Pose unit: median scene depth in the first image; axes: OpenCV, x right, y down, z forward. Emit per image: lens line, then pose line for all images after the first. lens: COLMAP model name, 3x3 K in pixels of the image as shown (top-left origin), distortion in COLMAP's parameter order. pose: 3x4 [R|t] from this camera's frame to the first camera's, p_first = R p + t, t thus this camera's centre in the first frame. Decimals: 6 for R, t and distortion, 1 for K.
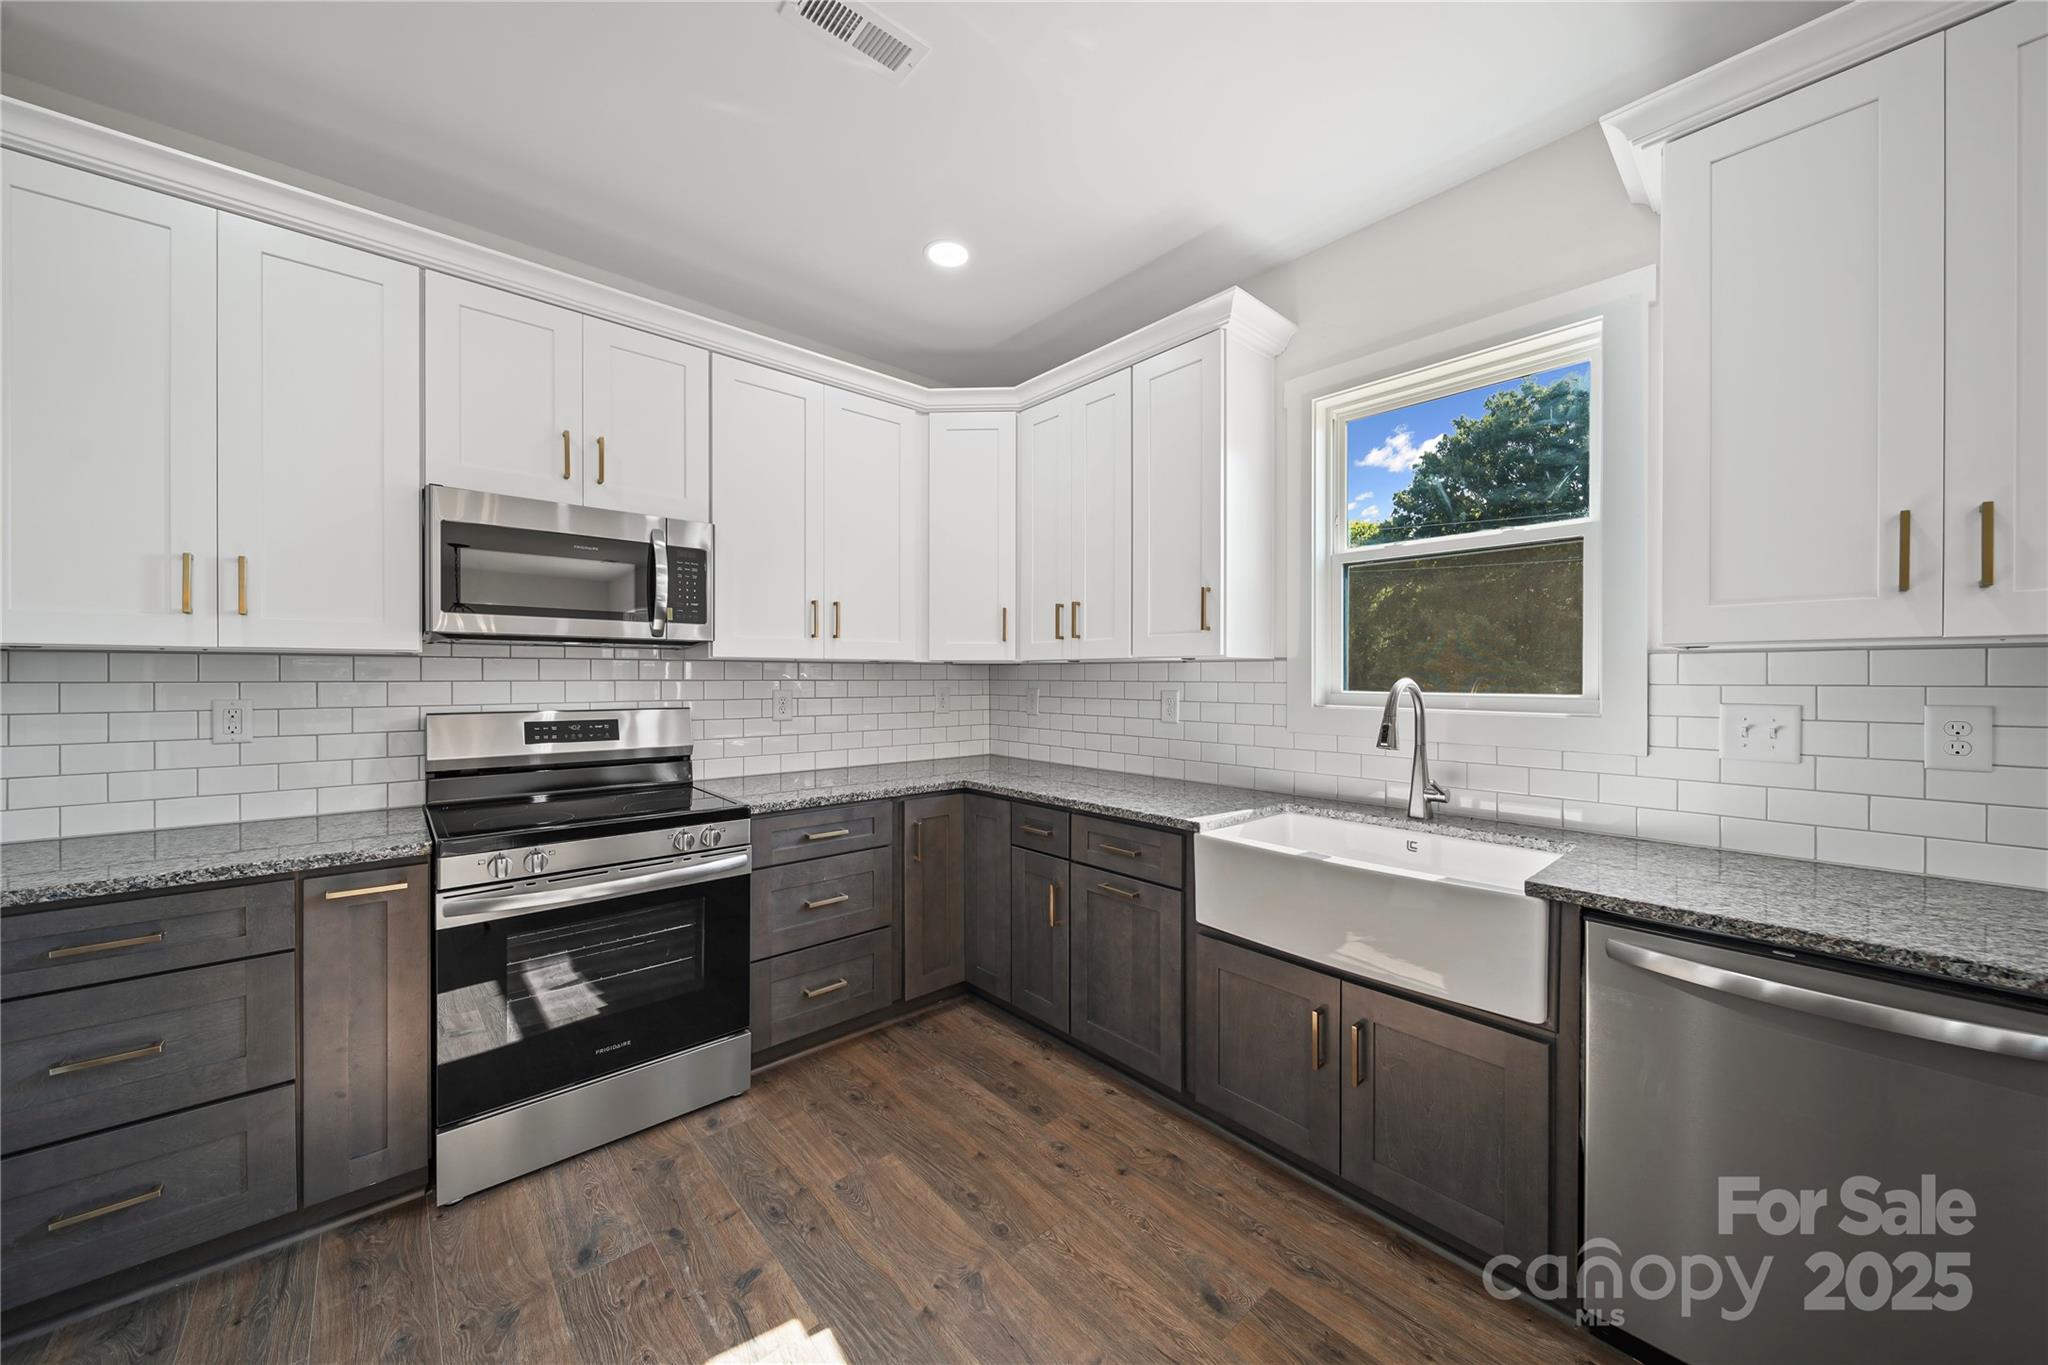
lens RADIAL K [[716.7, 0, 1020.2], [0, 716.7, 689.0], [0, 0, 1]] dist [-0.001209, -0.000592]
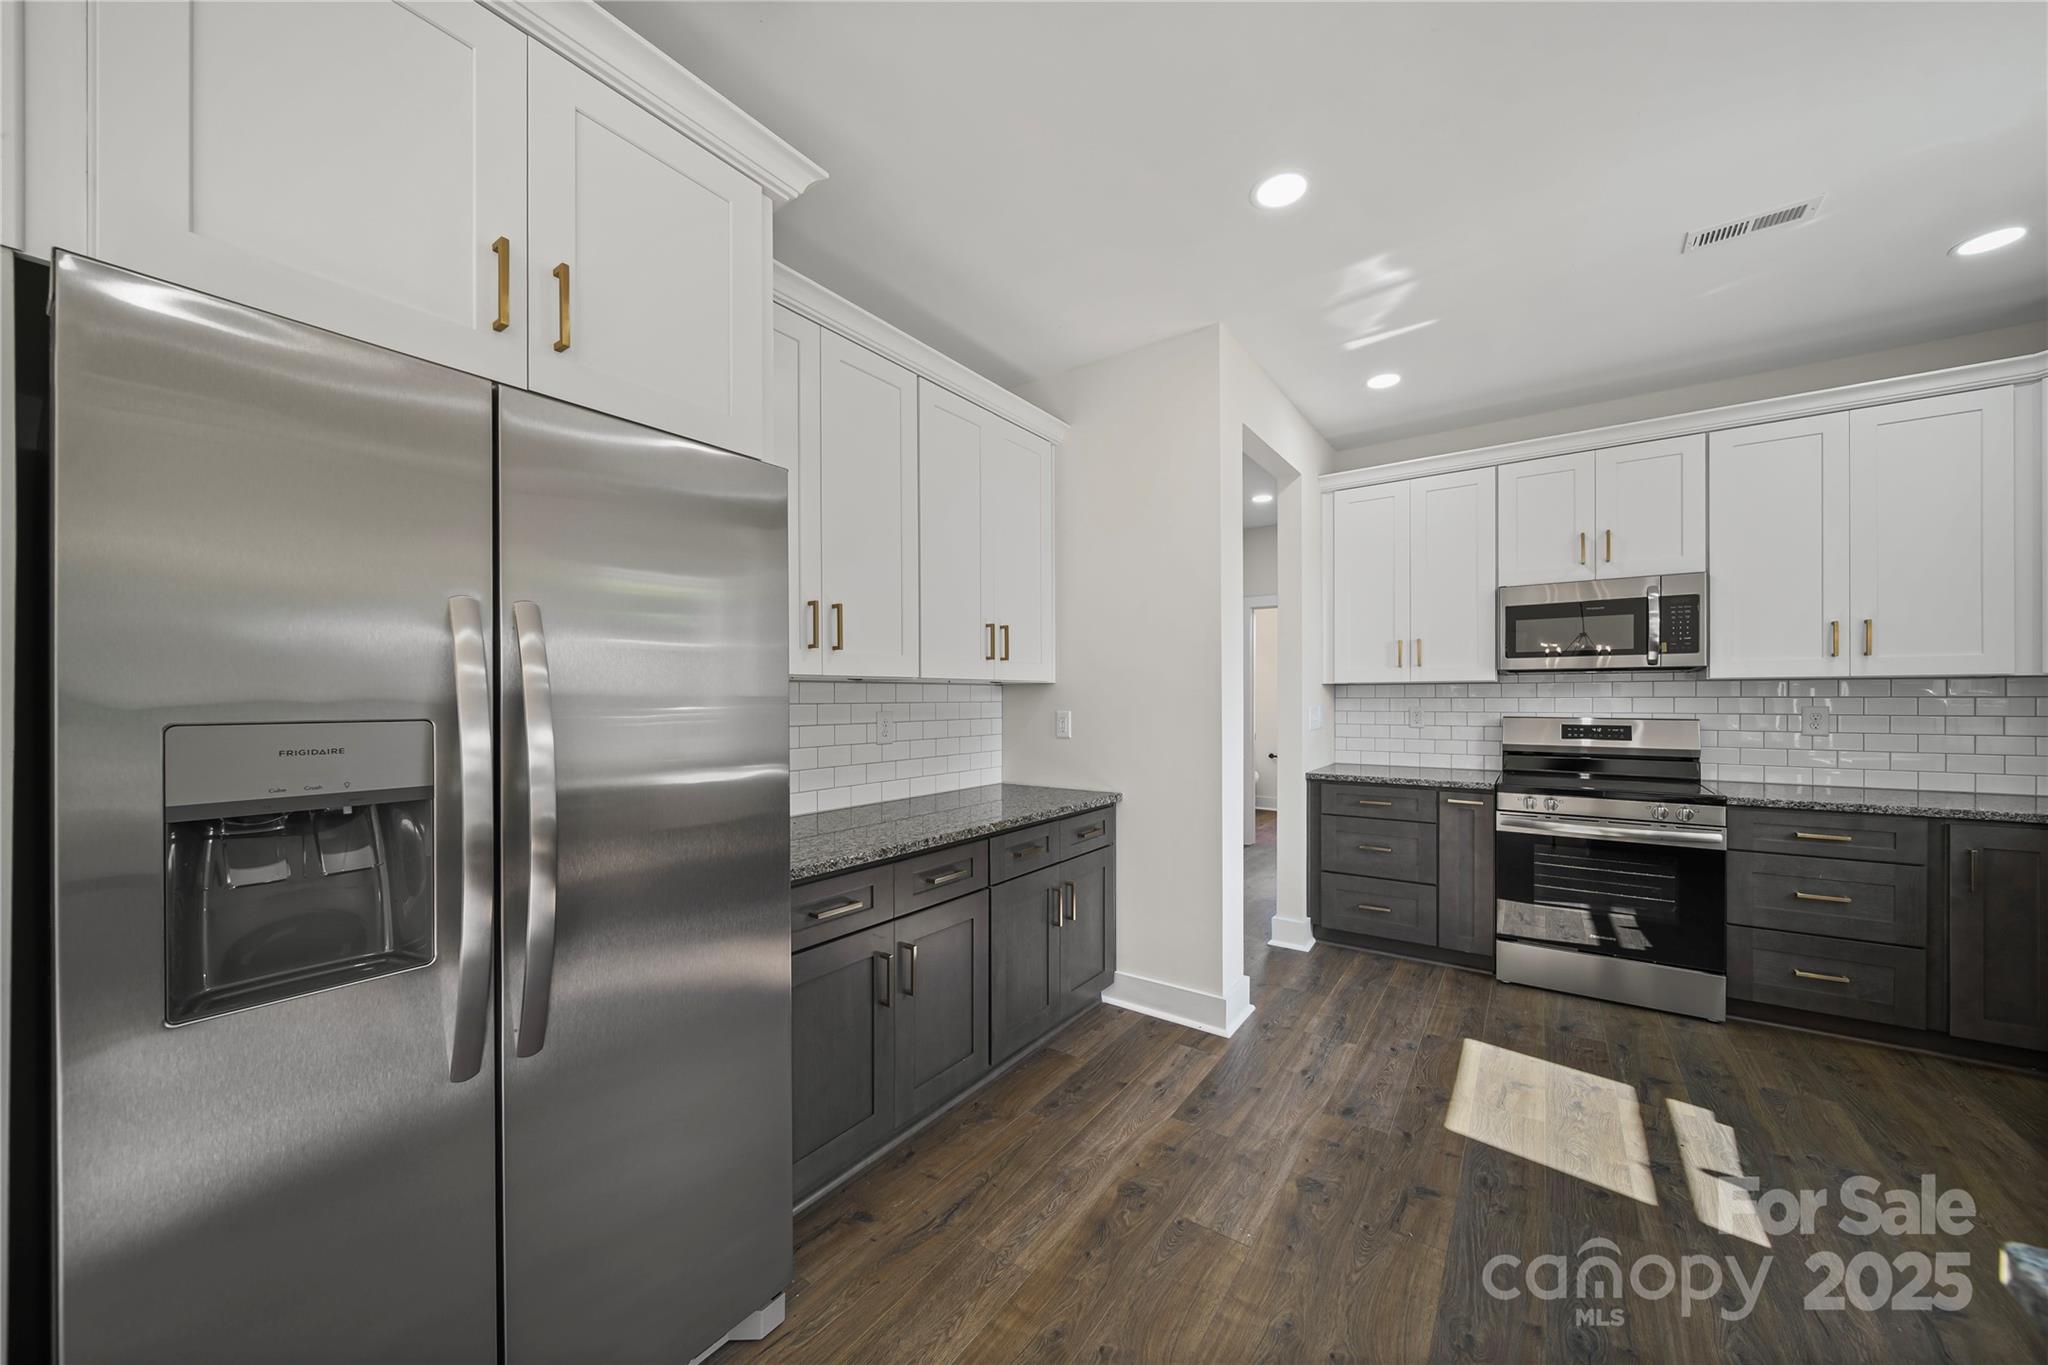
lens RADIAL K [[732.1, 0, 1031.5], [0, 732.1, 688.6], [0, 0, 1]] dist [-0.000538, -0.001575]
pose [[0.235312, -0.010936, -0.971858, 0.584354], [-0.011074, 0.999842, -0.013932, 0.004466], [0.971857, 0.014040, 0.235153, -0.488218]]
